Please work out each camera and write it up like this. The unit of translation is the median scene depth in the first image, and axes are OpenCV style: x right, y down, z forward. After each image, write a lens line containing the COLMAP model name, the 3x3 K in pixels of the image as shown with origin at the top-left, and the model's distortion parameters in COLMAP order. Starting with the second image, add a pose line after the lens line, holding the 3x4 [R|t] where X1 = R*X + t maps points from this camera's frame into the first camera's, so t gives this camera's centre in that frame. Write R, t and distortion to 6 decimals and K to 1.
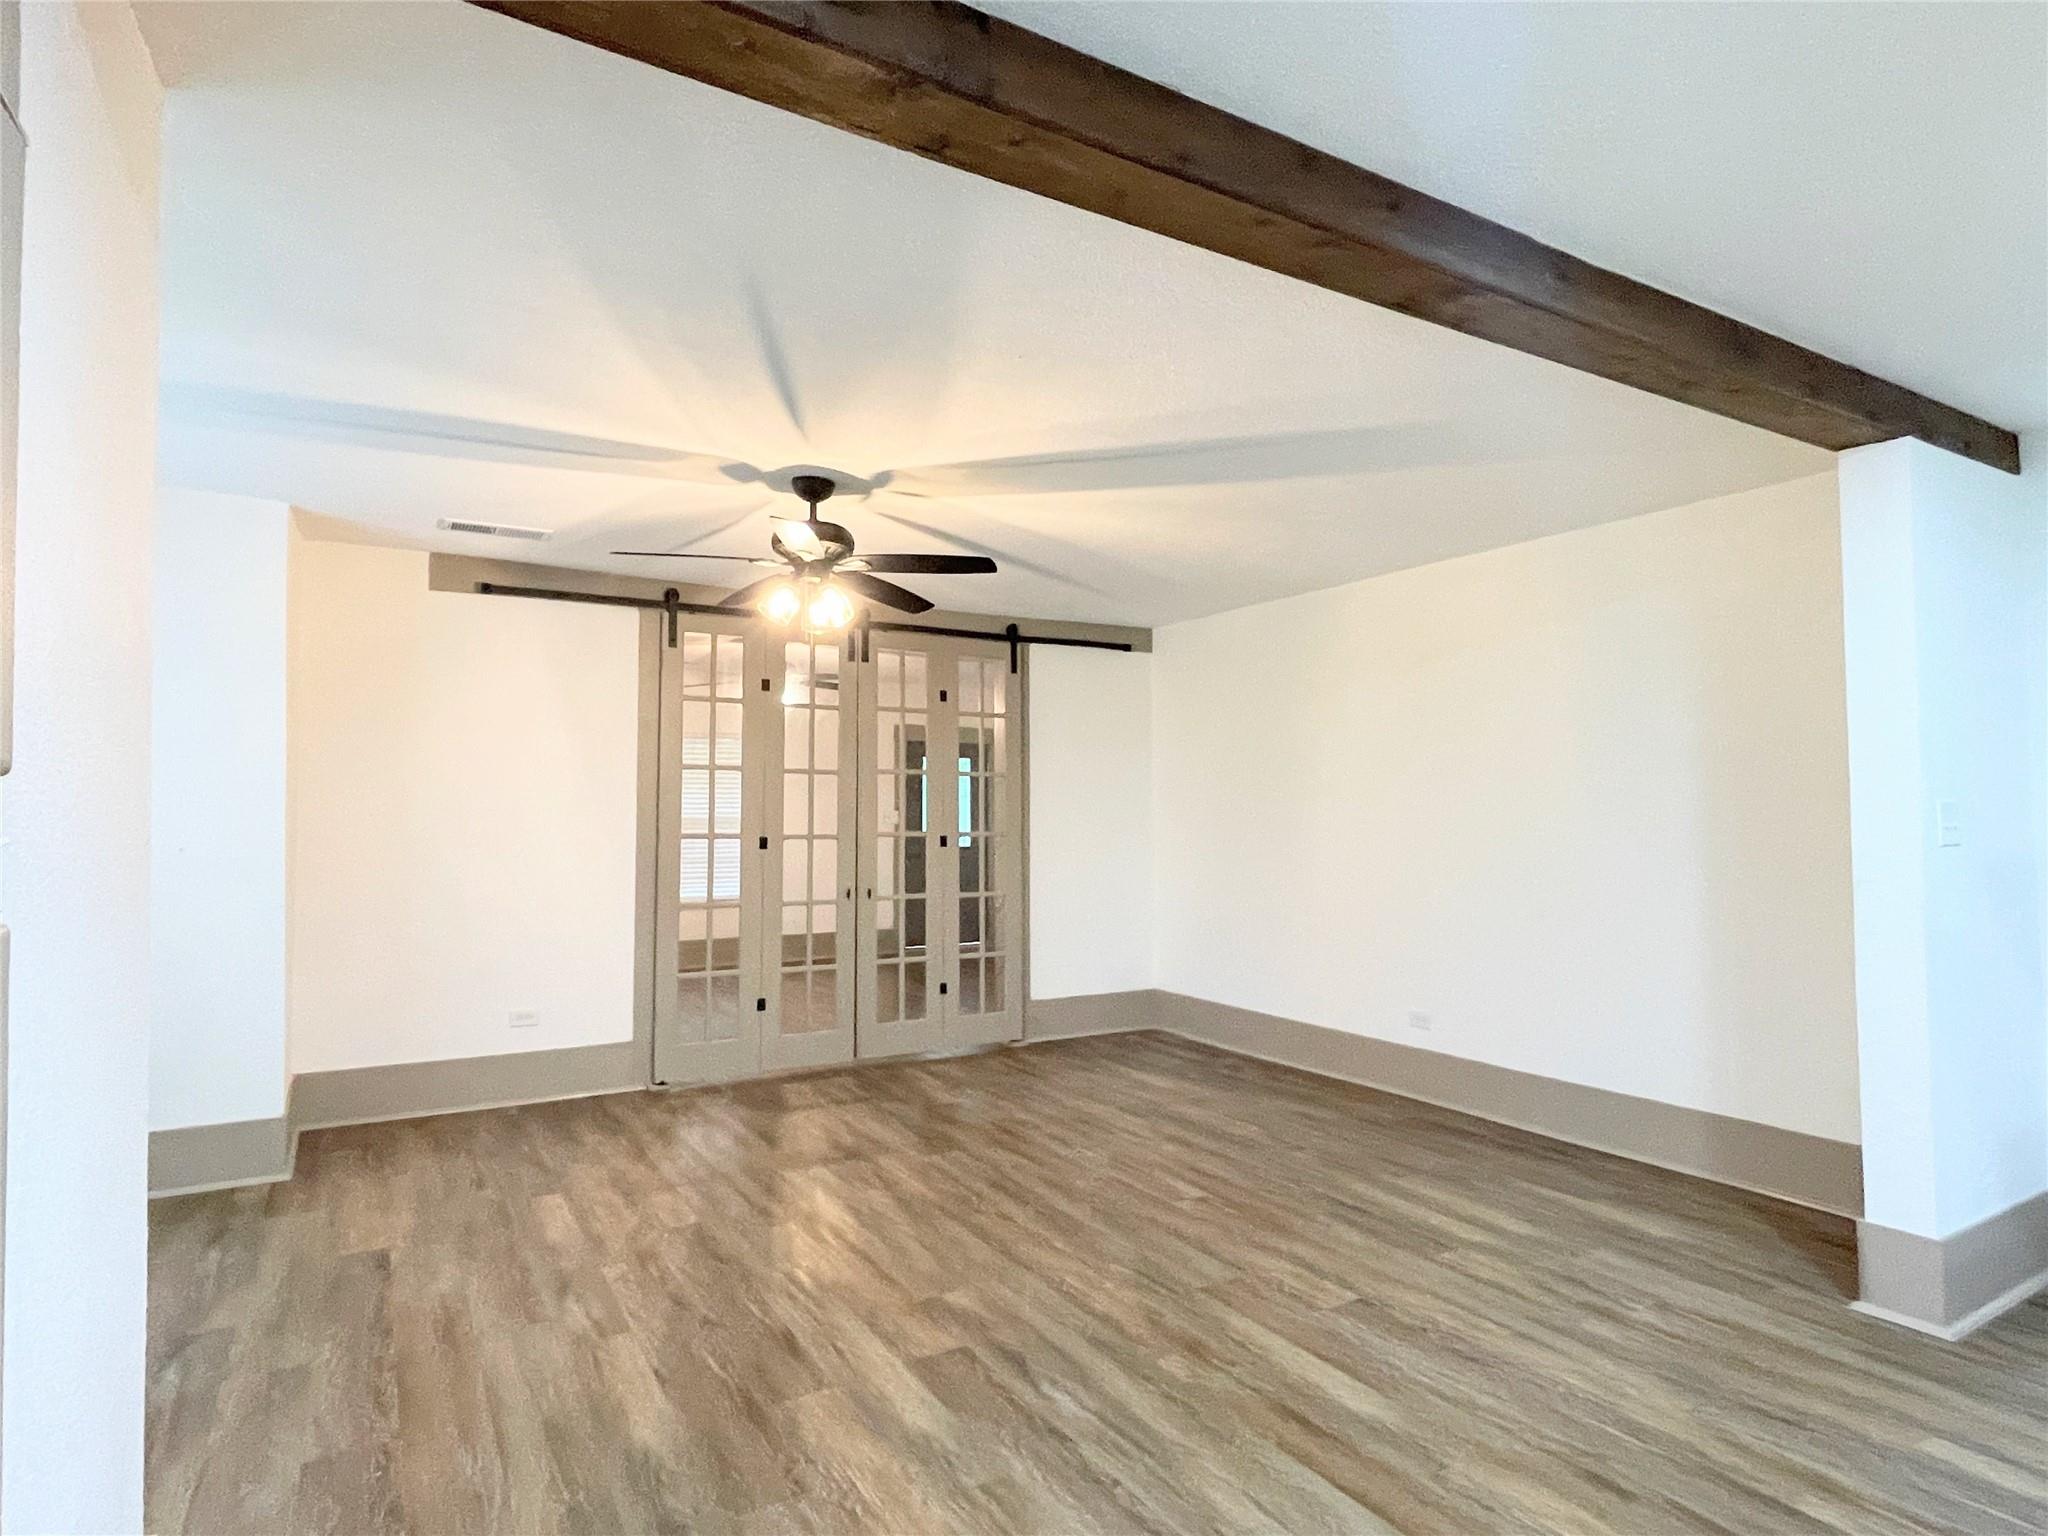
lens RADIAL K [[1103.9, 0, 1022.4], [0, 1103.9, 763.7], [0, 0, 1]] dist [-0.005015, 0.003982]
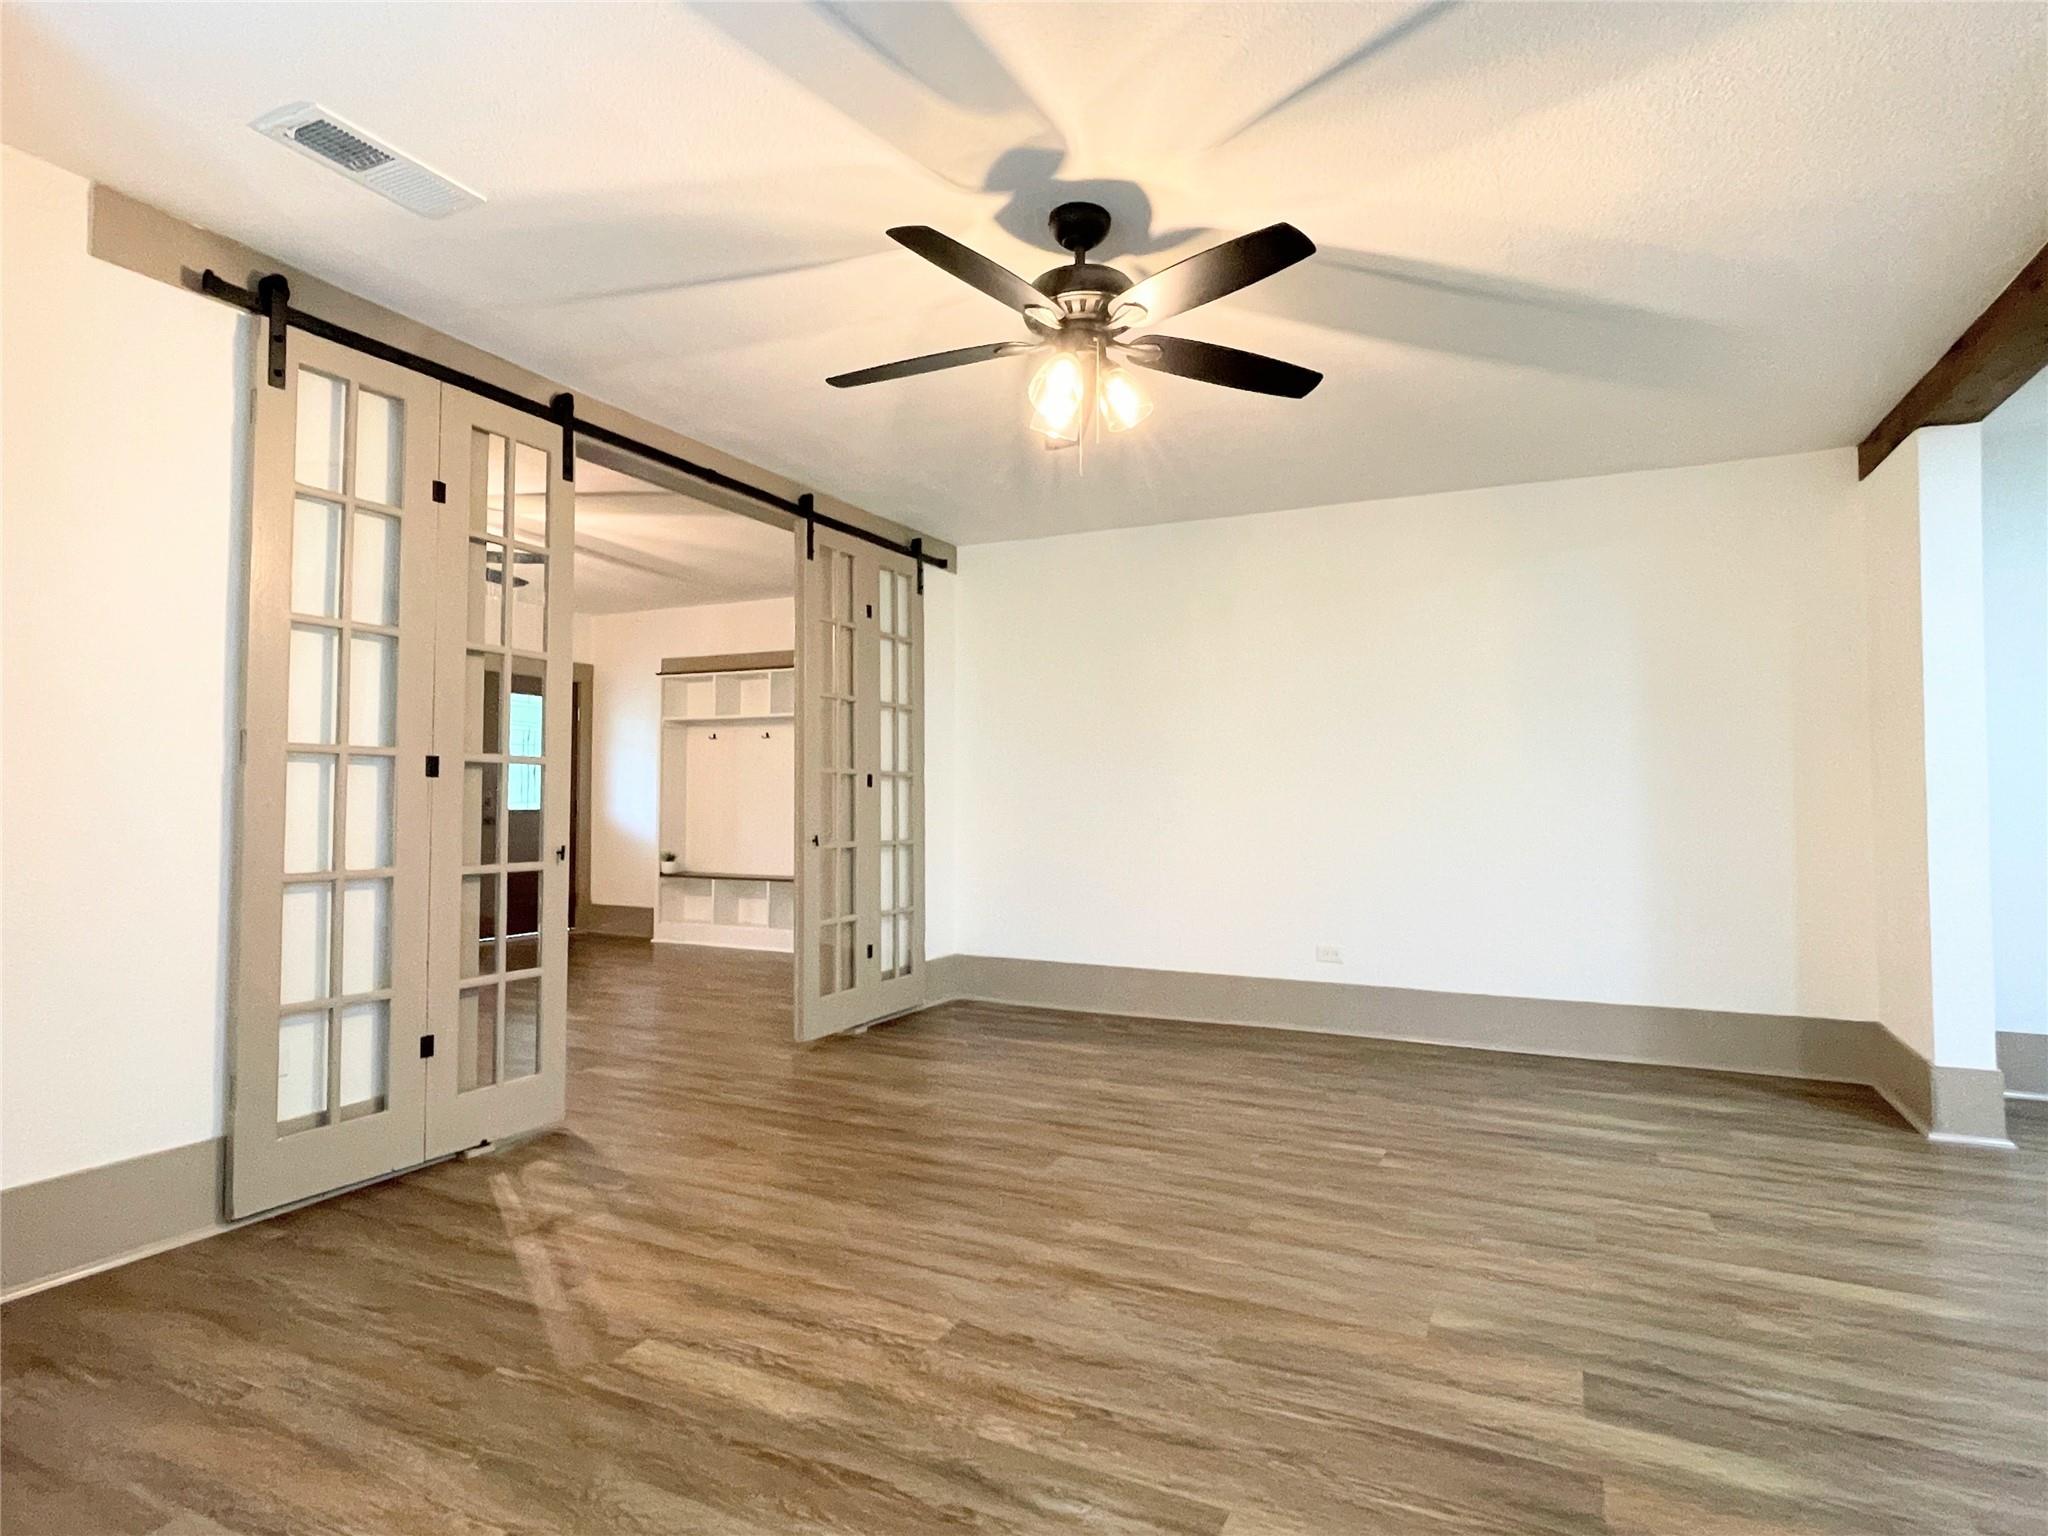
lens RADIAL K [[1103.9, 0, 1018.3], [0, 1103.9, 774.8], [0, 0, 1]] dist [-0.005015, 0.003982]
pose [[0.836016, 0.015021, 0.548500, -0.709899], [-0.027575, 0.999512, 0.014659, 0.099274], [-0.548012, -0.027380, 0.836022, 0.518346]]
